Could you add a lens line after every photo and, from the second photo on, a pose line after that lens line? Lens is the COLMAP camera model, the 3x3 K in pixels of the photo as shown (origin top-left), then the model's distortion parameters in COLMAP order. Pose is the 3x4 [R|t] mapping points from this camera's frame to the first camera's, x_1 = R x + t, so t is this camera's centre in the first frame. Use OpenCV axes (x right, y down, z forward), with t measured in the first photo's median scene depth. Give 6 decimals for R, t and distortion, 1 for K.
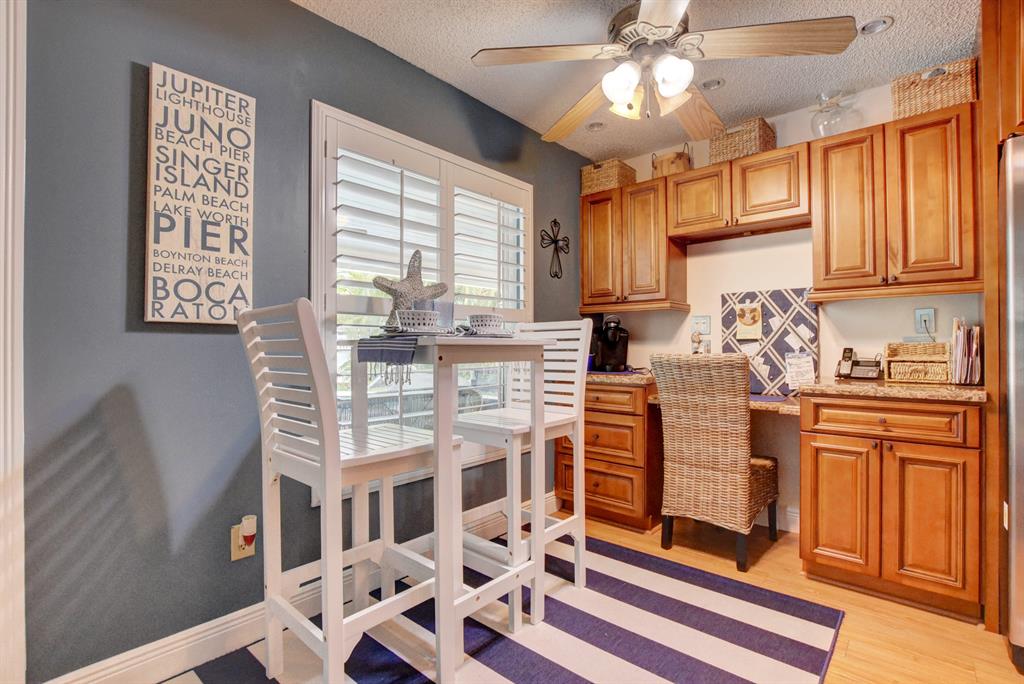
lens RADIAL K [[469.0, 0, 516.0], [0, 469.0, 345.4], [0, 0, 1]] dist [-0.034799, 0.006884]
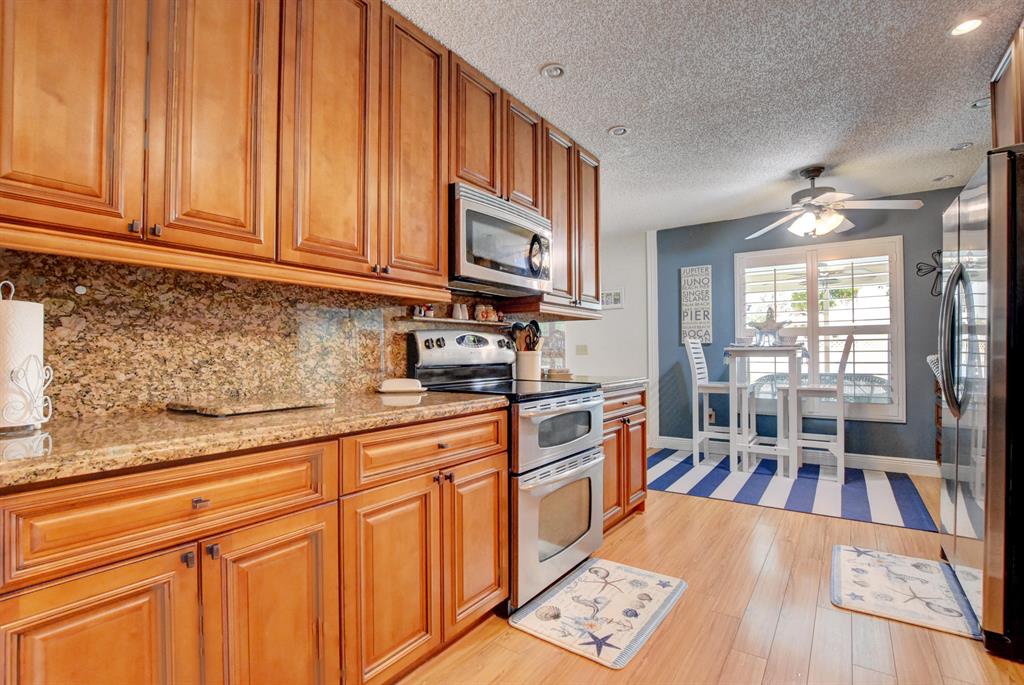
lens RADIAL K [[469.0, 0, 516.0], [0, 469.0, 345.9], [0, 0, 1]] dist [-0.034799, 0.006884]
pose [[0.114466, -0.008526, -0.993391, 2.243854], [0.009562, 0.999926, -0.007480, -0.018447], [0.993381, -0.008643, 0.114539, -0.566693]]
